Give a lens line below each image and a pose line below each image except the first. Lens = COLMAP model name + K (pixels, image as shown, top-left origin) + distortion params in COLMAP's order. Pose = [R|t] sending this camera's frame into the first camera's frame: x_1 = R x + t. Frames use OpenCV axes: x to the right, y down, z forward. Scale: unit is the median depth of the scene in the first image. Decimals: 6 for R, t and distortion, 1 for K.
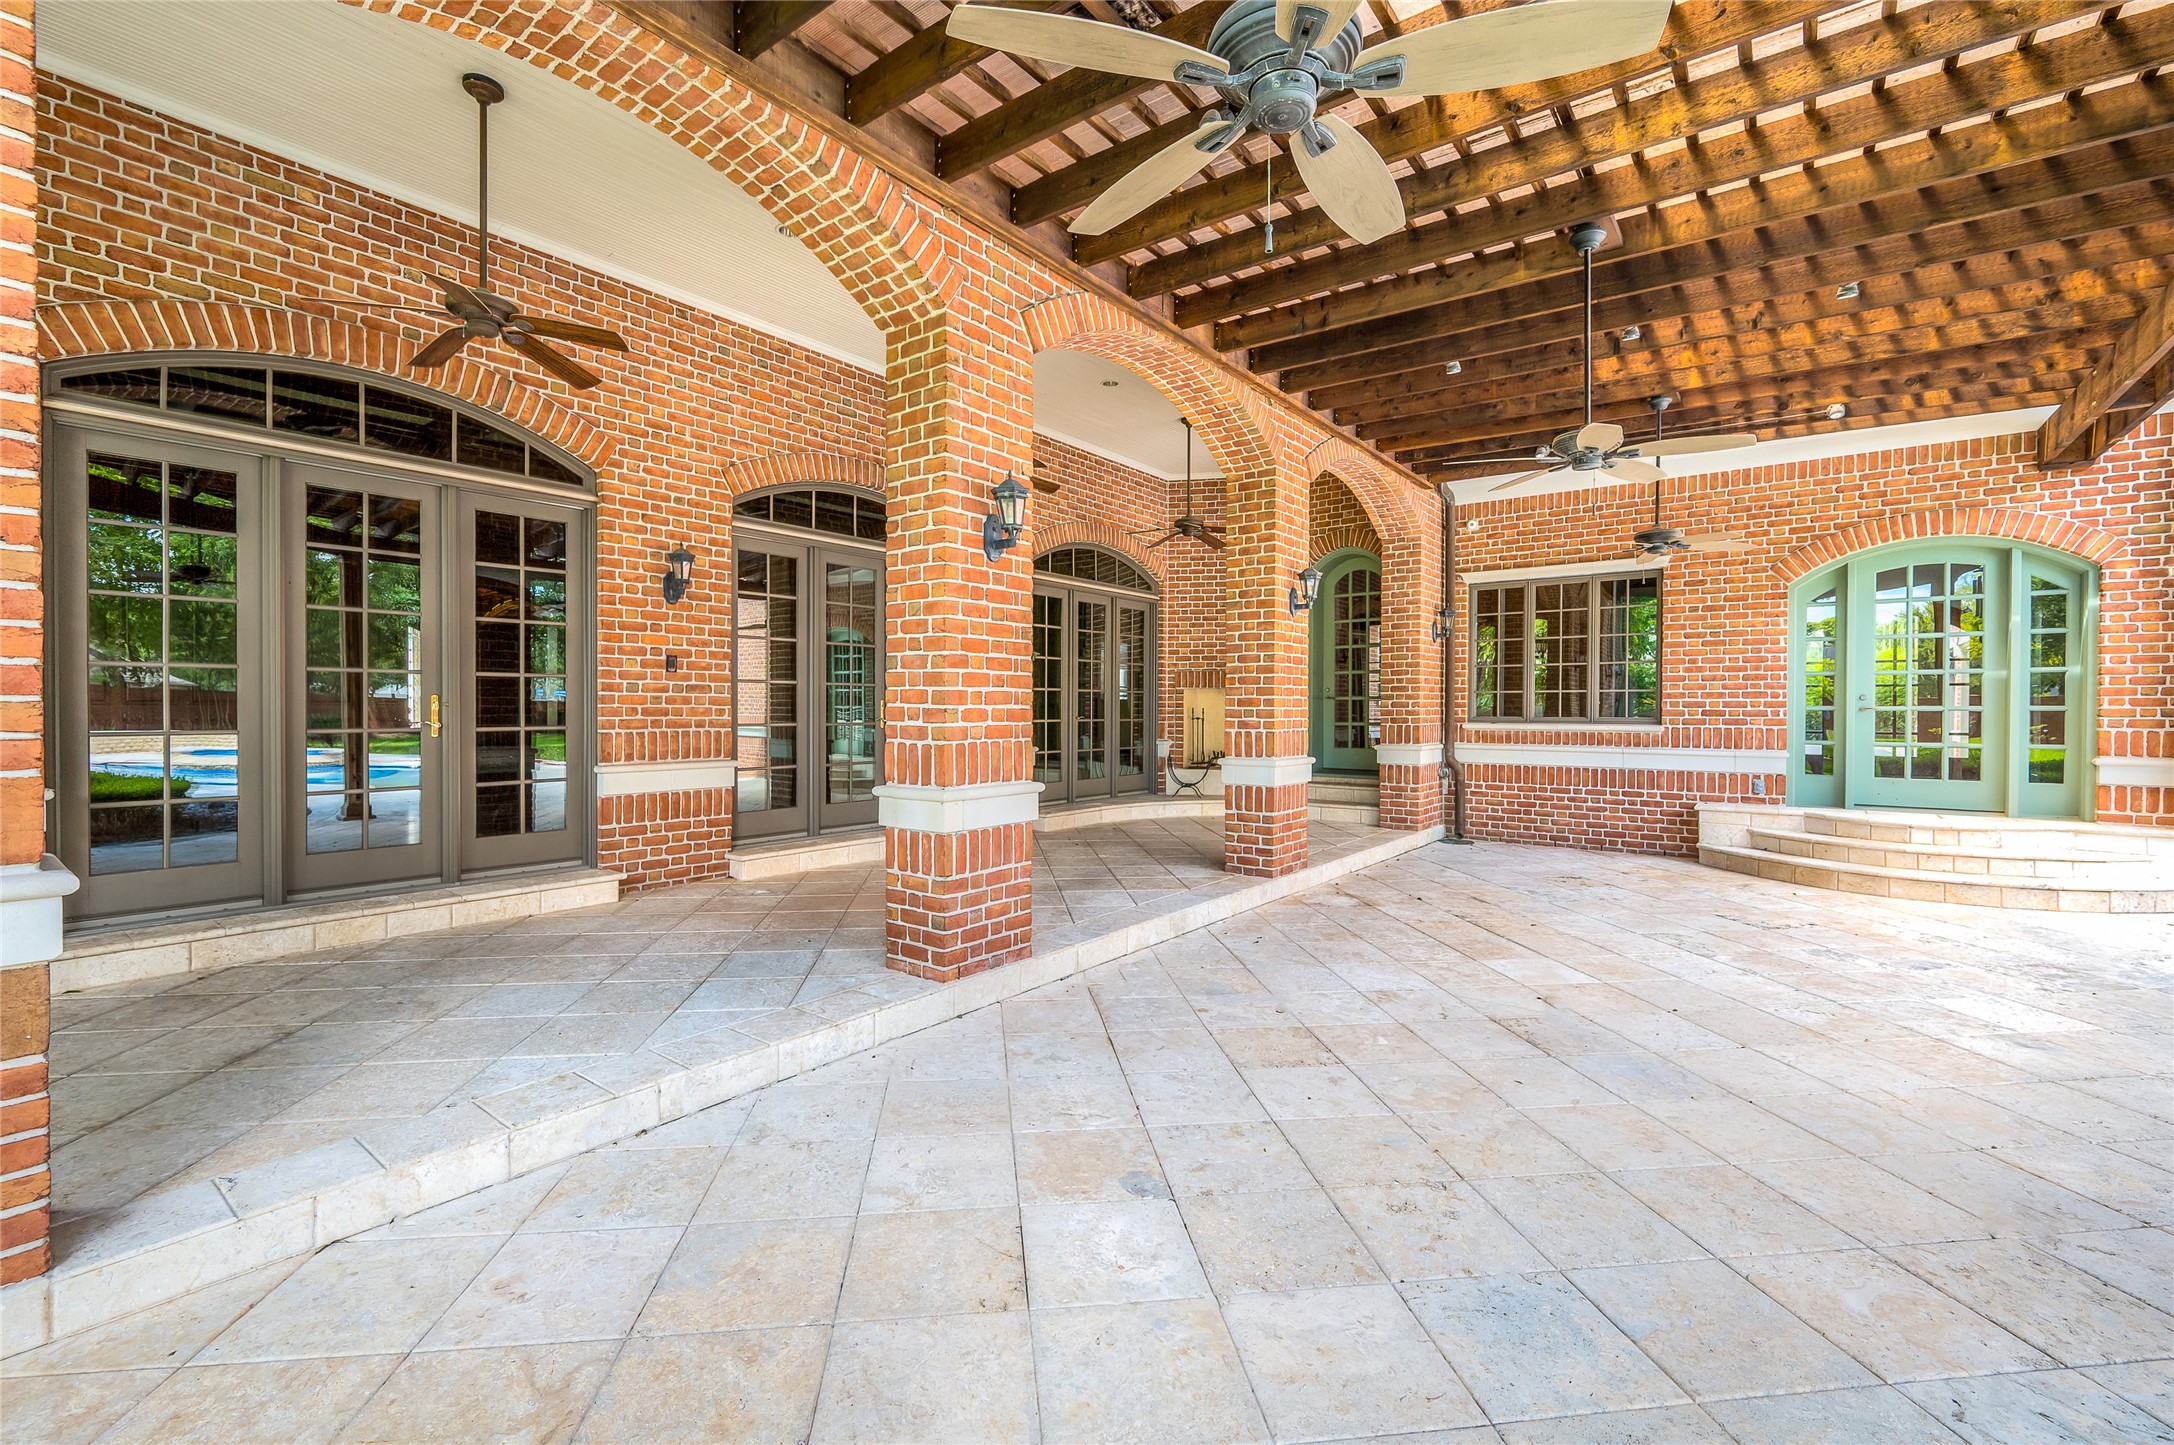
lens RADIAL K [[855.2, 0, 1093.3], [0, 855.2, 727.8], [0, 0, 1]] dist [-0.012363, -0.000255]
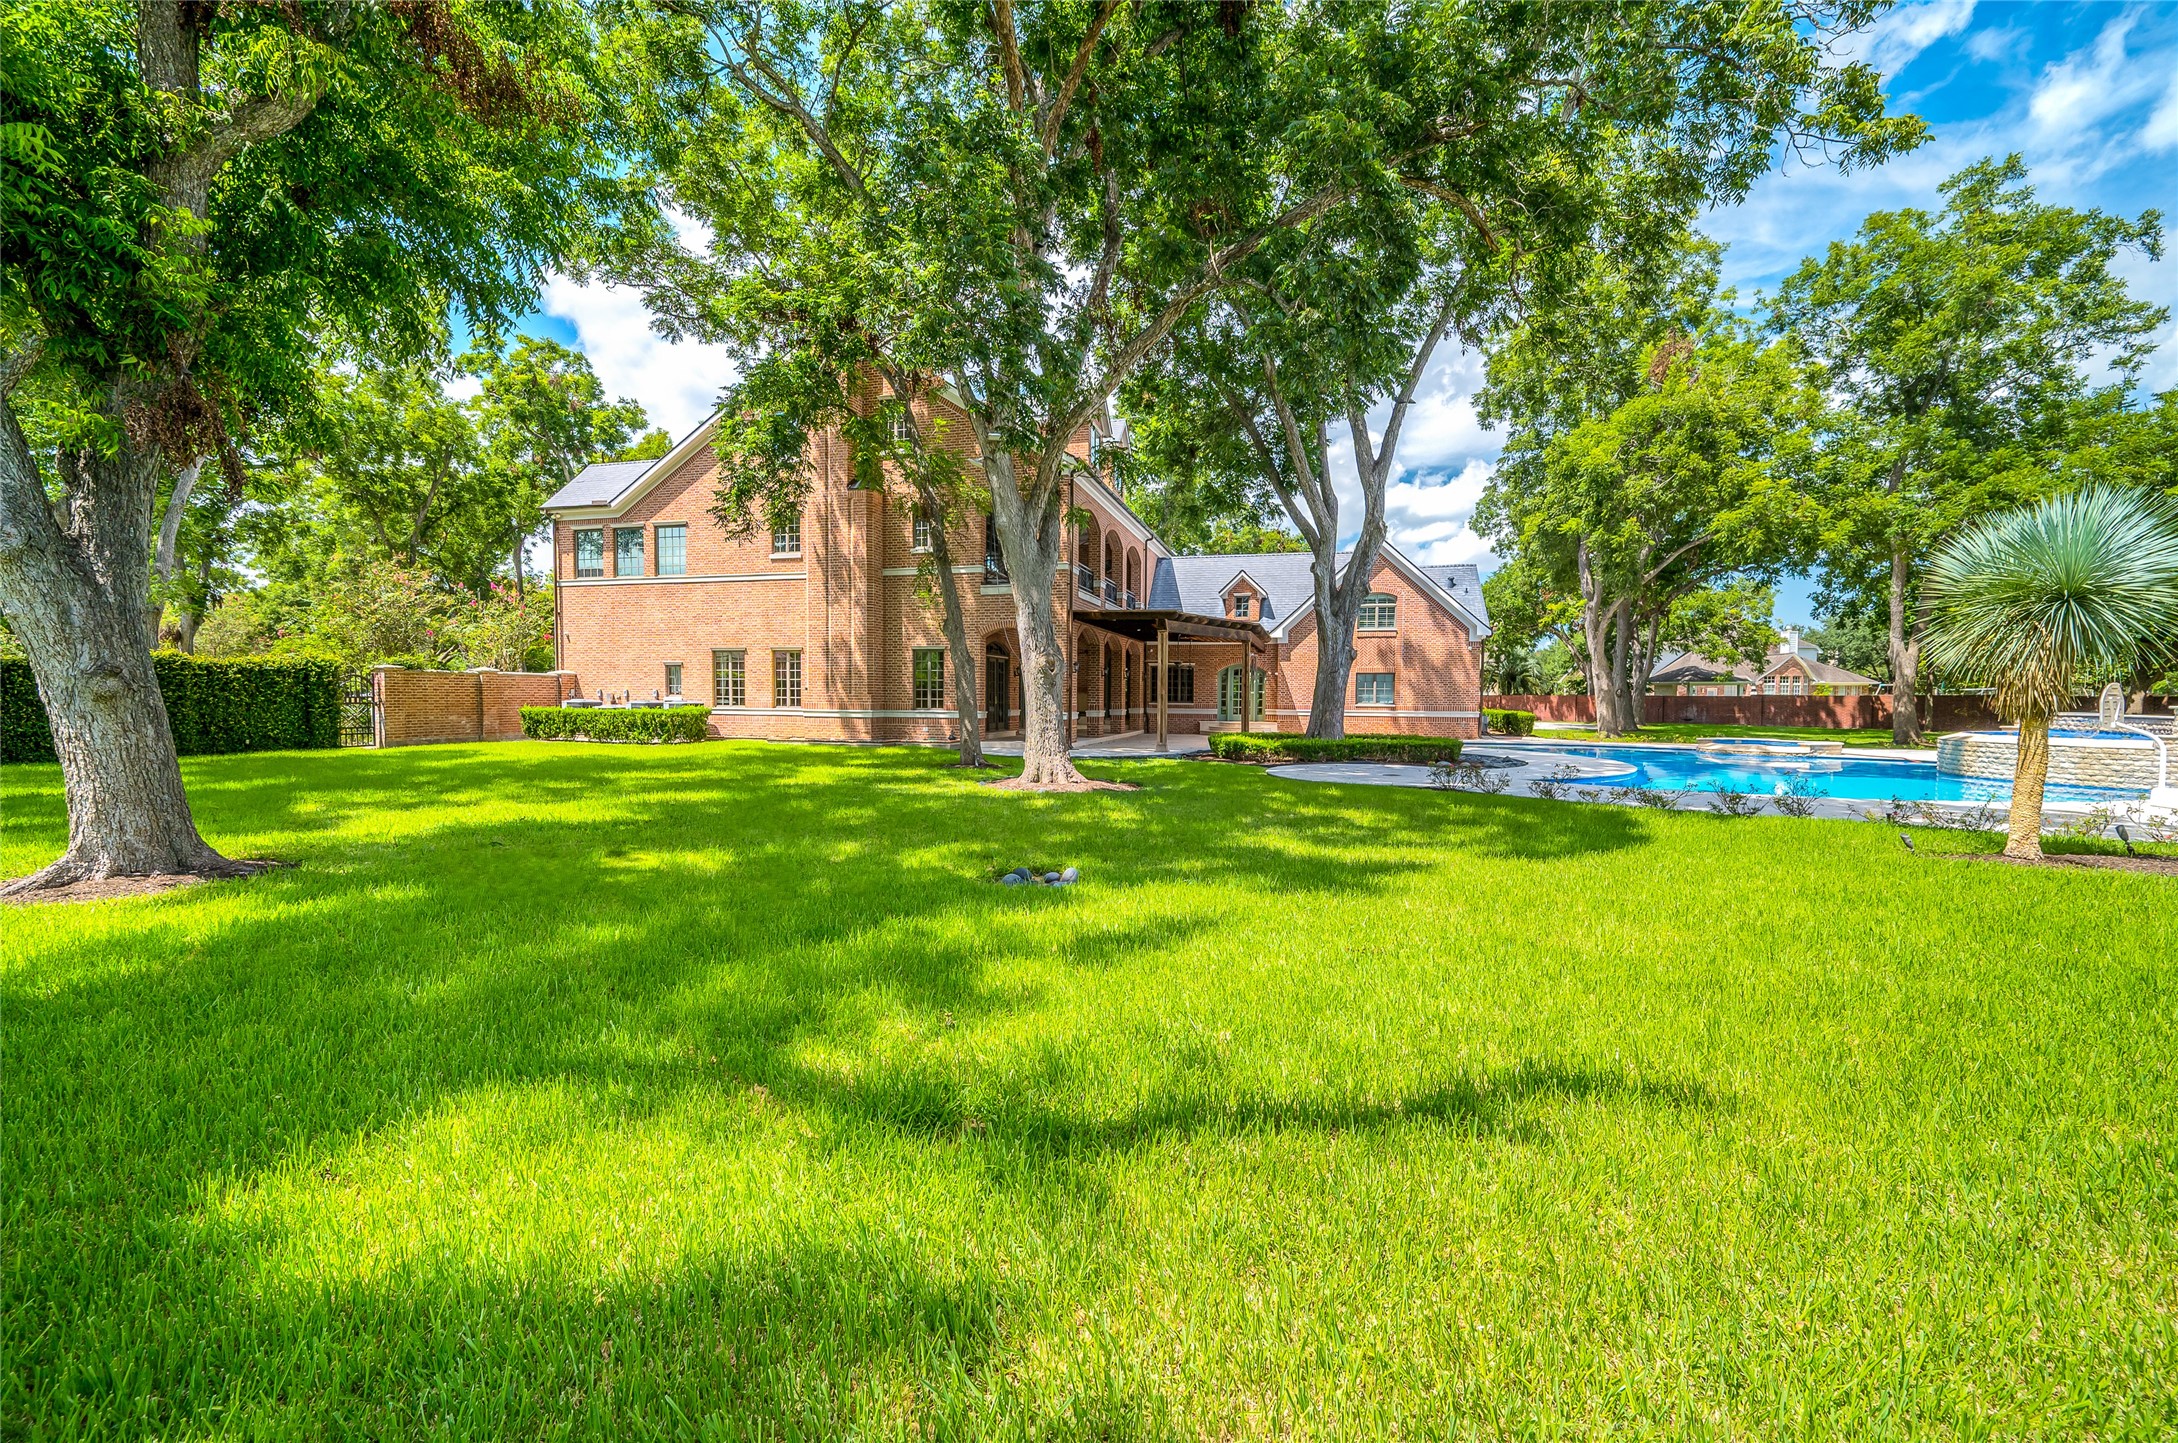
lens RADIAL K [[856.7, 0, 1091.3], [0, 856.7, 717.6], [0, 0, 1]] dist [-0.012363, -0.000255]
pose [[0.927621, -0.003754, 0.373505, -1.425949], [0.001985, 0.999985, 0.005119, 0.047926], [-0.373519, -0.004007, 0.927614, -2.837266]]
